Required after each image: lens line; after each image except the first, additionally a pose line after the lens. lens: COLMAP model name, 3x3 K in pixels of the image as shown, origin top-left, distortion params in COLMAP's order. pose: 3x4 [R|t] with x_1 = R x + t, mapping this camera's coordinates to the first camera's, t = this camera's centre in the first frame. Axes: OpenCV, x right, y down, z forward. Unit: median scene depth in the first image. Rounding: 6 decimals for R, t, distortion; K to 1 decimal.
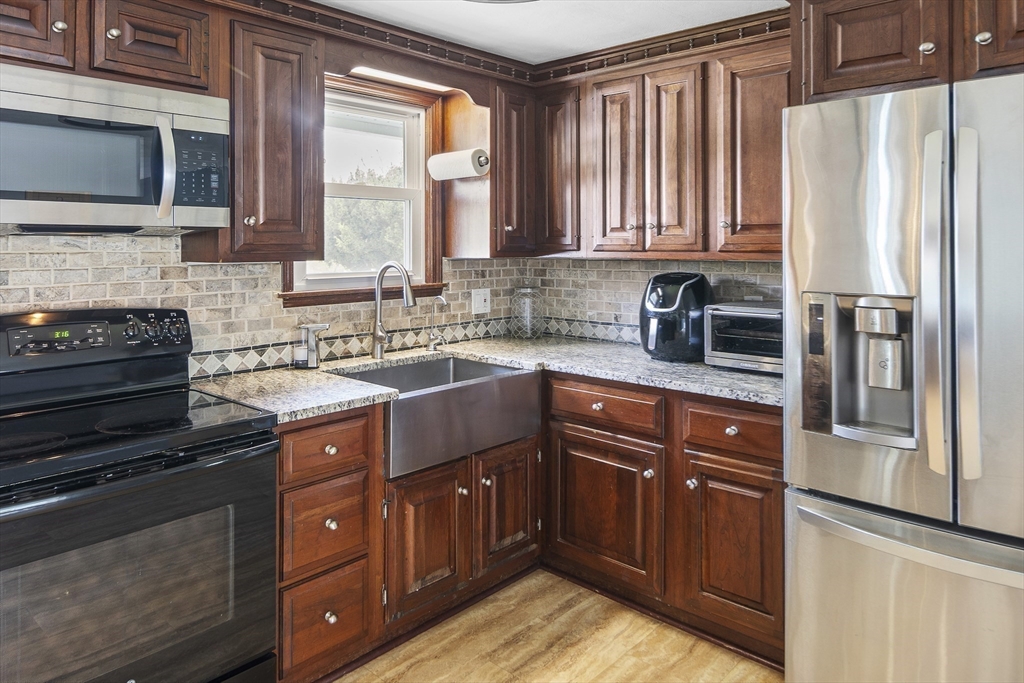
lens RADIAL K [[680.8, 0, 506.4], [0, 680.8, 252.4], [0, 0, 1]] dist [-0.010912, 0.004015]
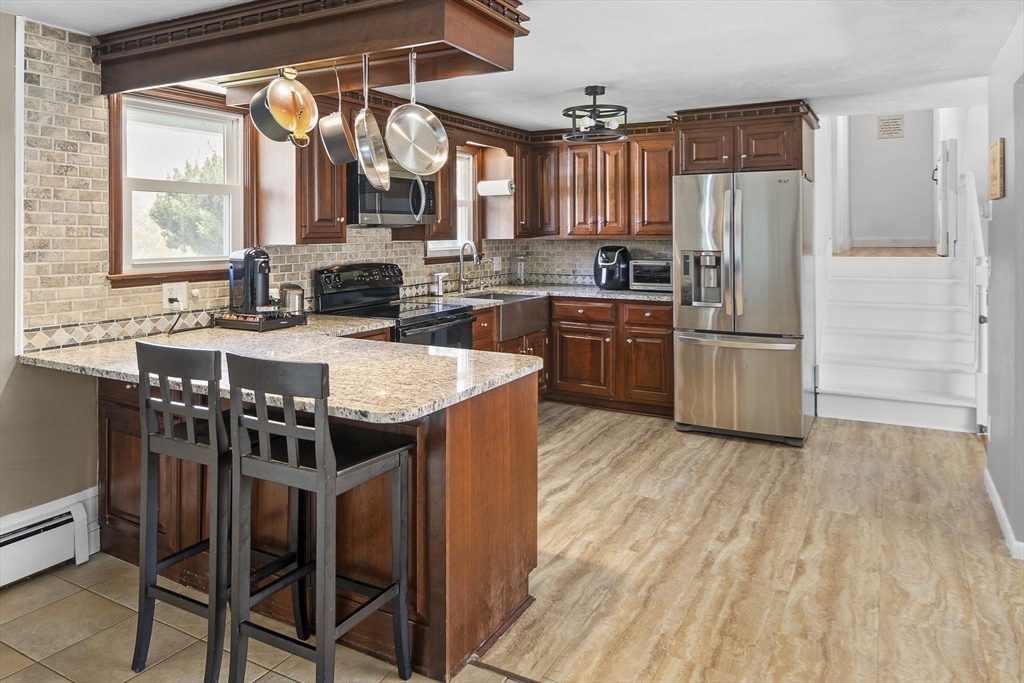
lens RADIAL K [[680.8, 0, 504.8], [0, 680.8, 252.8], [0, 0, 1]] dist [-0.010912, 0.004015]
pose [[0.972481, -0.009530, 0.232789, -0.557494], [0.004386, 0.999735, 0.022604, 0.005074], [-0.232943, -0.020961, 0.972265, -0.920312]]
